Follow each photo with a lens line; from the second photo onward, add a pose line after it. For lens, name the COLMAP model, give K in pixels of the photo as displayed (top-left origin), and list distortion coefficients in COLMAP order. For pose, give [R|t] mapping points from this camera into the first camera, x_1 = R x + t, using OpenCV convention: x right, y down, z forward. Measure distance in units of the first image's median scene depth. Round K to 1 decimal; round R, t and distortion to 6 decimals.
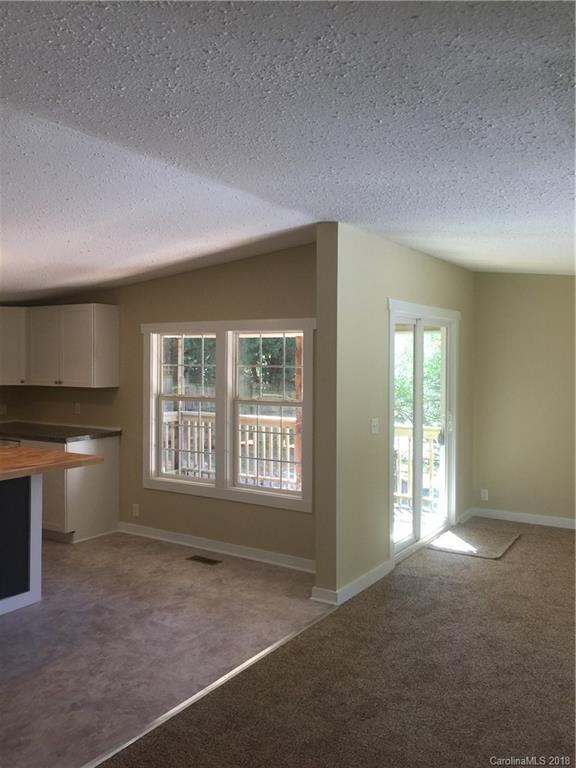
lens RADIAL K [[641.5, 0, 282.6], [0, 641.5, 380.4], [0, 0, 1]] dist [0.064479, -0.103101]
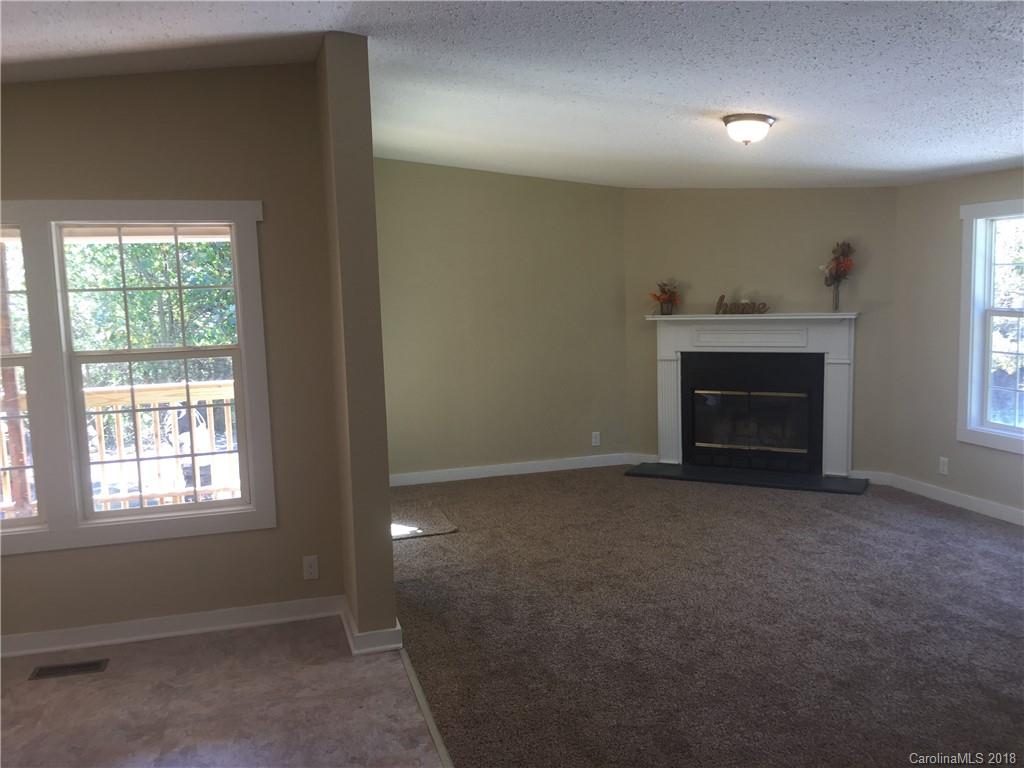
lens RADIAL K [[855.4, 0, 504.4], [0, 855.4, 378.7], [0, 0, 1]] dist [0.064479, -0.103101]
pose [[0.670897, -0.107847, 0.733667, -0.402382], [0.057305, 0.993949, 0.093706, 0.004308], [-0.739333, -0.020824, 0.673017, 0.309329]]
